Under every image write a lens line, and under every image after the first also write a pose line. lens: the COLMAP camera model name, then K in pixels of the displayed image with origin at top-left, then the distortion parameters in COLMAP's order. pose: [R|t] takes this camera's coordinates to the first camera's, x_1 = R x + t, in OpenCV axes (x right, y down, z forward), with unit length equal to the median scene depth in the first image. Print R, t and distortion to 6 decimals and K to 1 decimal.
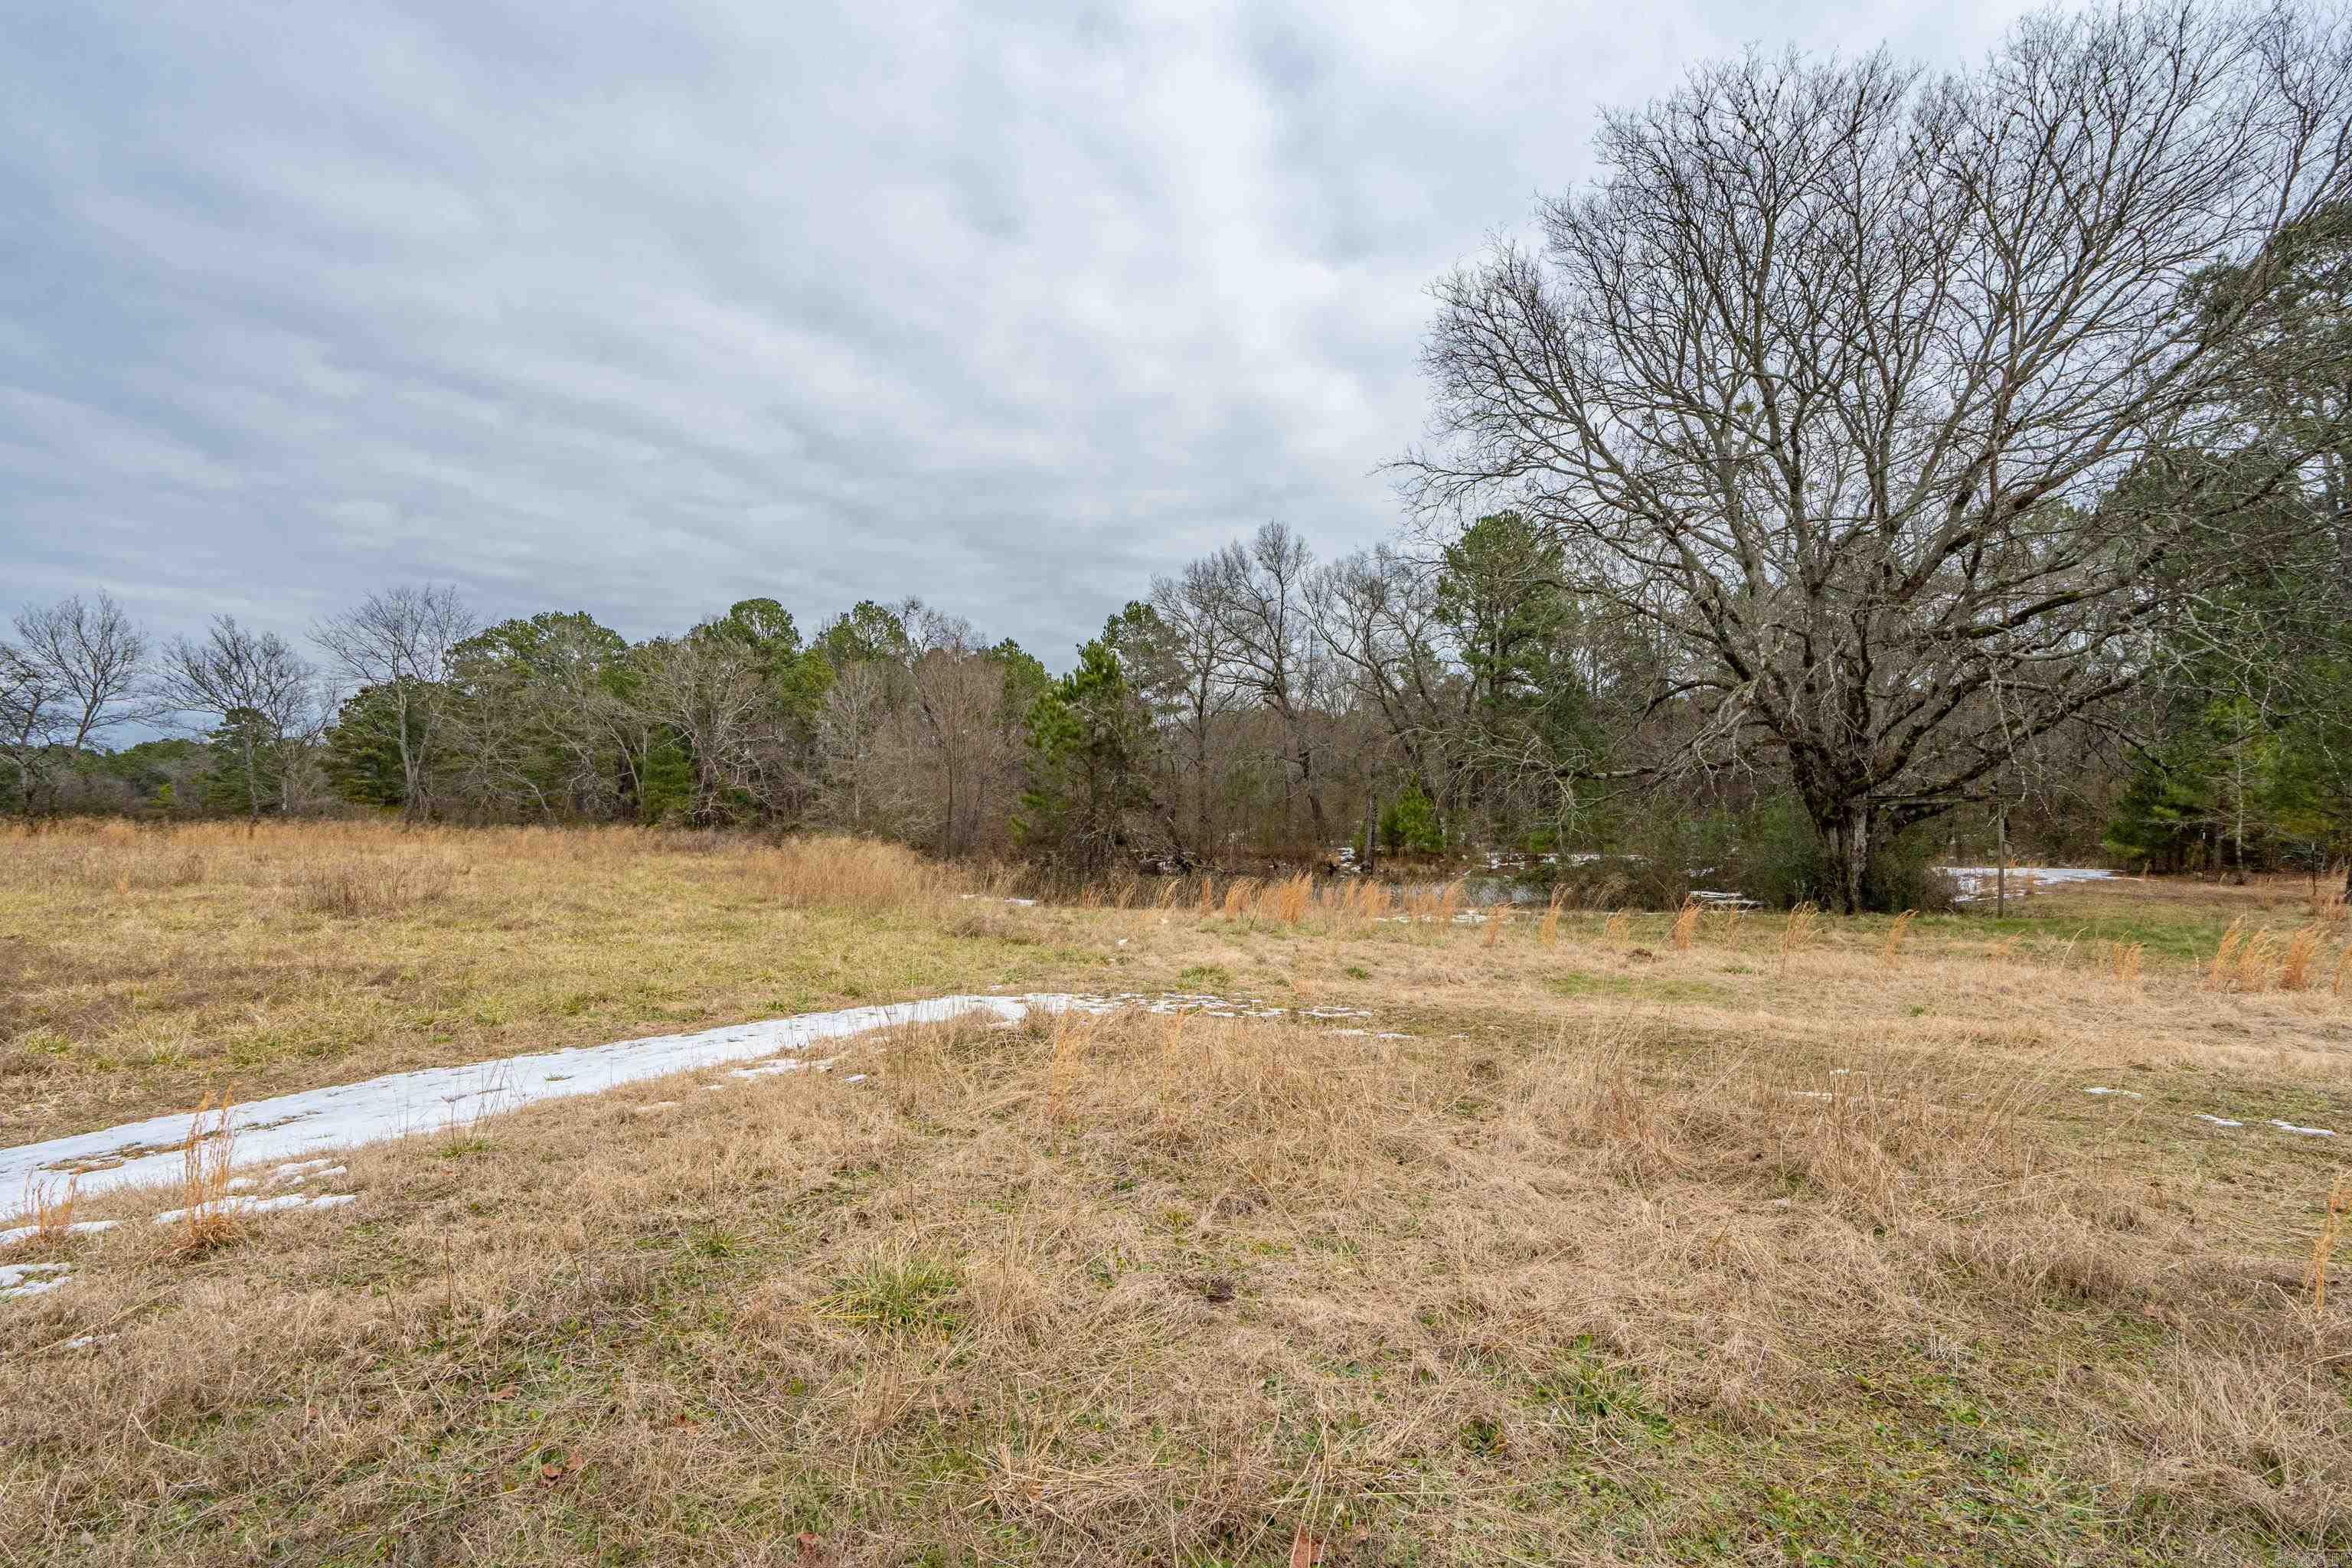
lens RADIAL K [[1062.9, 0, 1177.9], [0, 1062.9, 790.9], [0, 0, 1]] dist [-0.005720, 0.002589]
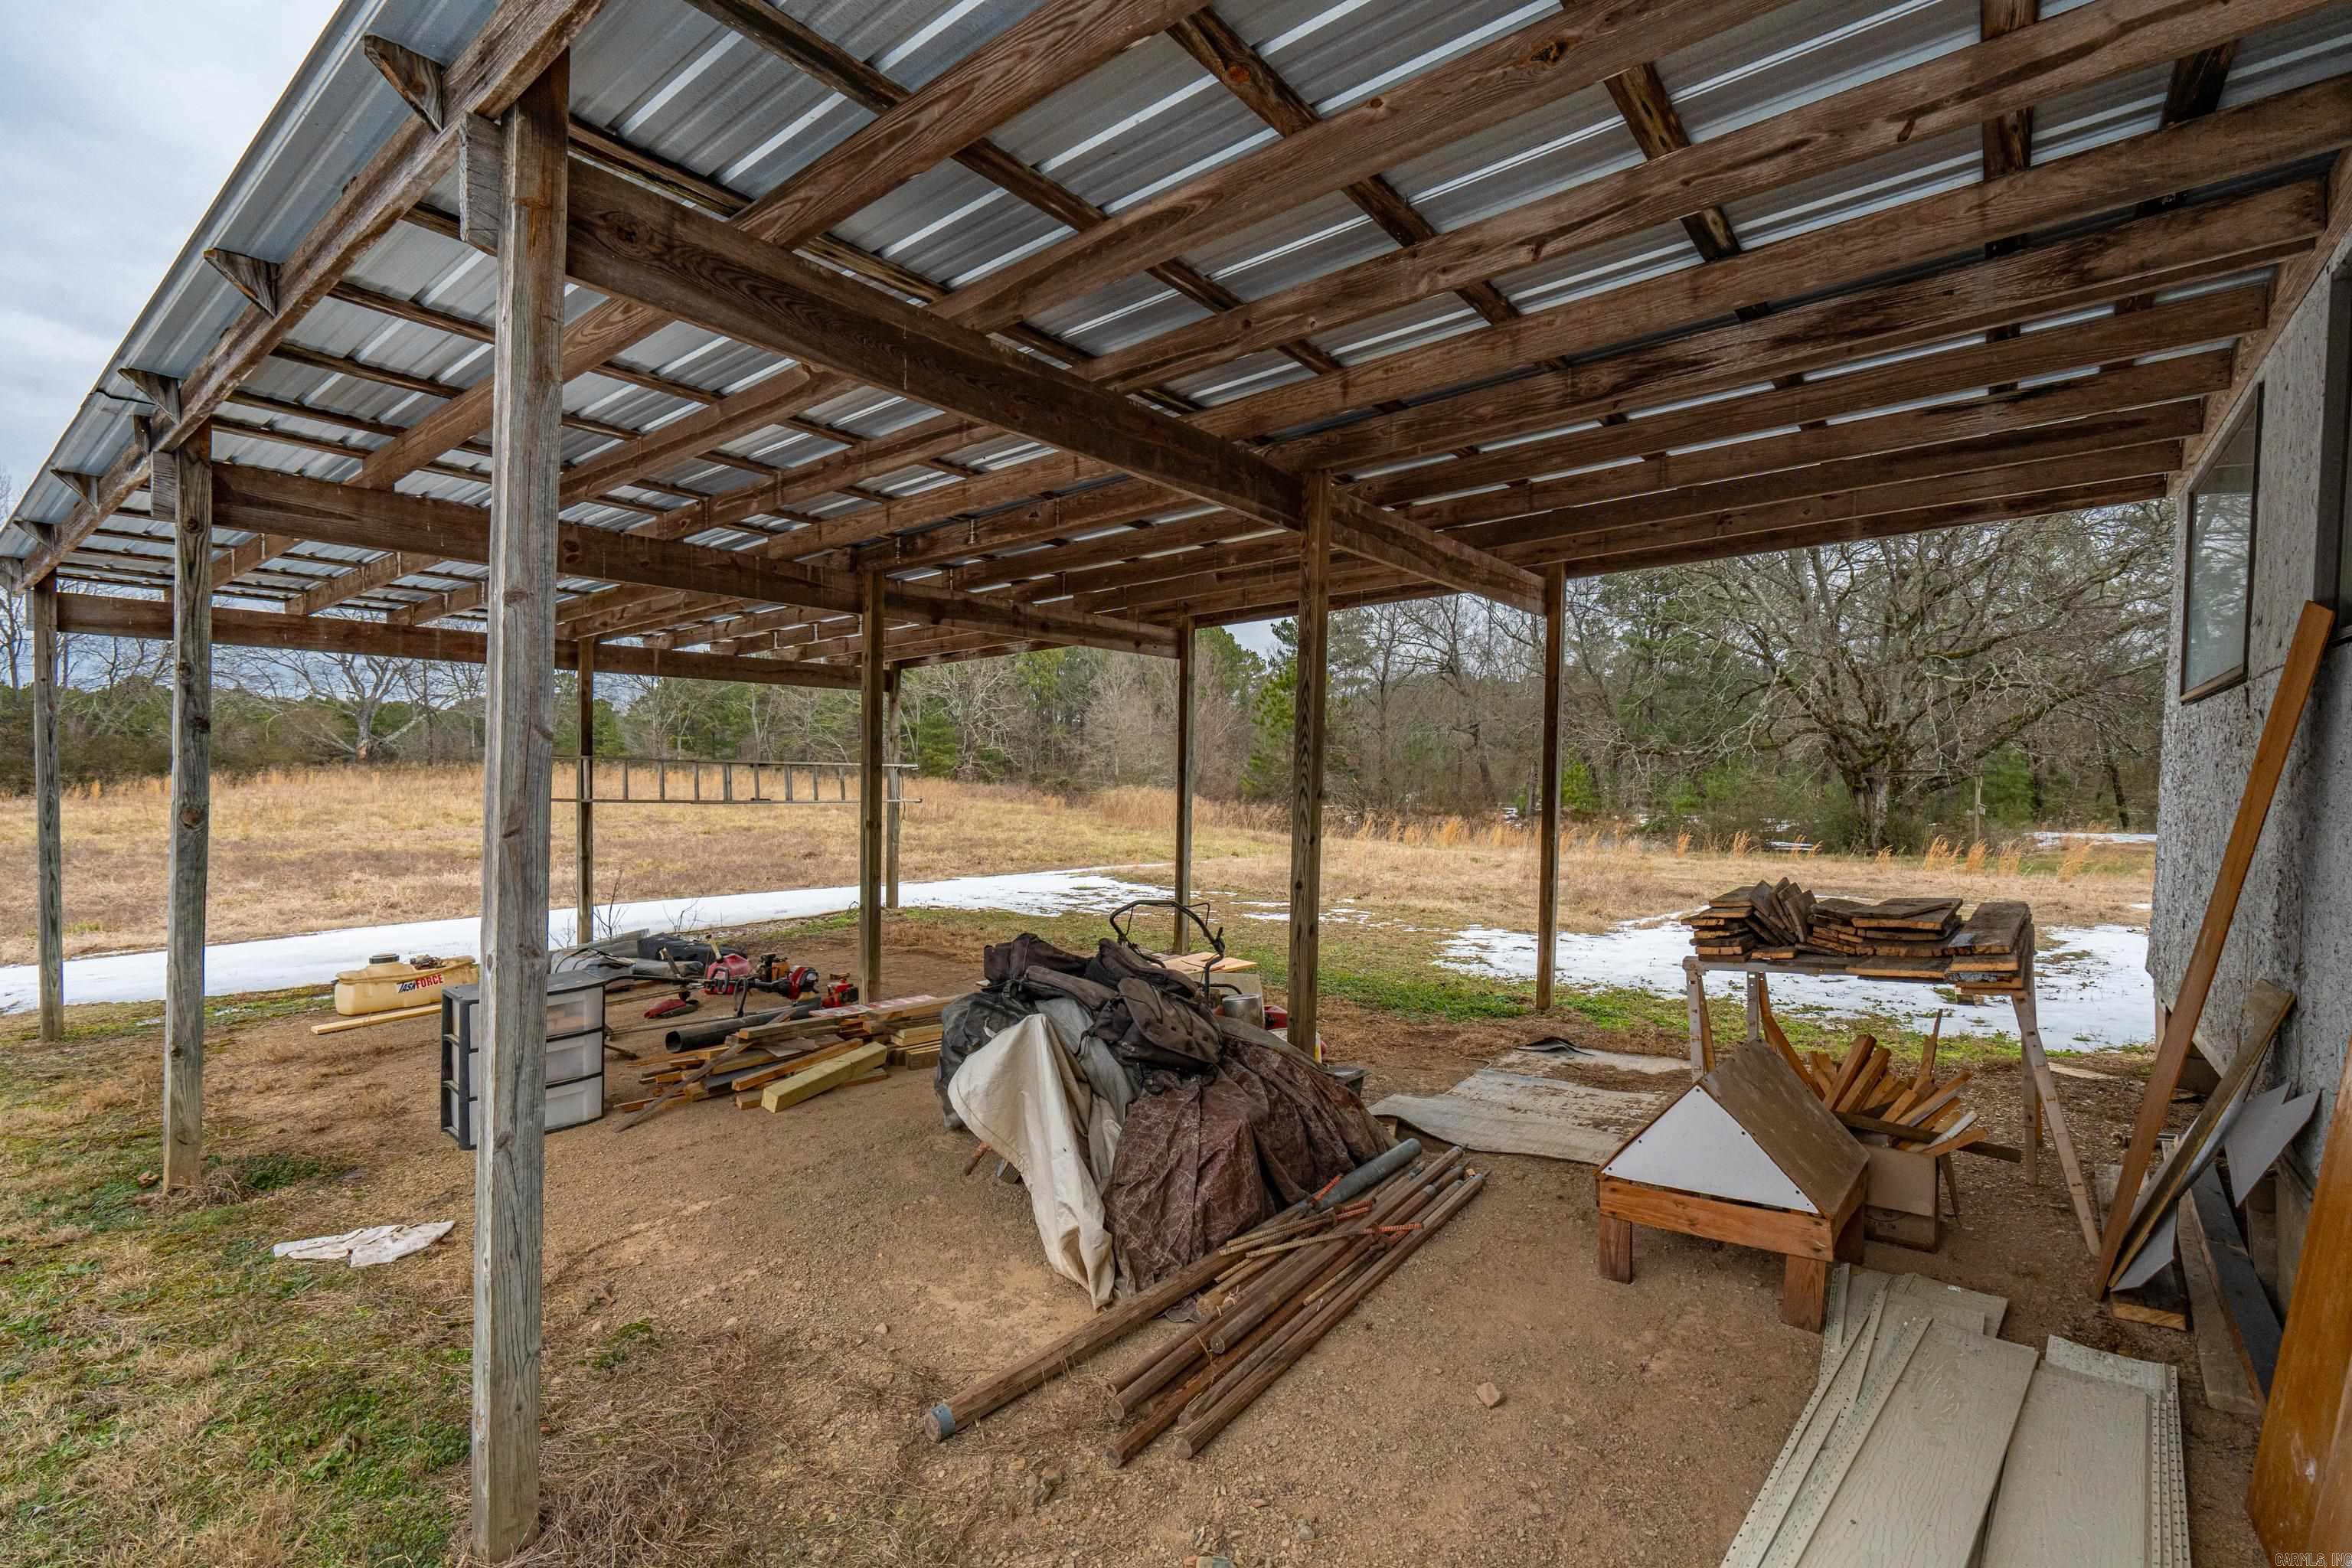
lens RADIAL K [[1062.9, 0, 1165.6], [0, 1062.9, 771.5], [0, 0, 1]] dist [-0.005720, 0.002589]
pose [[0.984490, 0.015535, -0.174753, -0.007757], [-0.012253, 0.999728, 0.019846, -0.003344], [0.175014, -0.017397, 0.984412, -0.179381]]
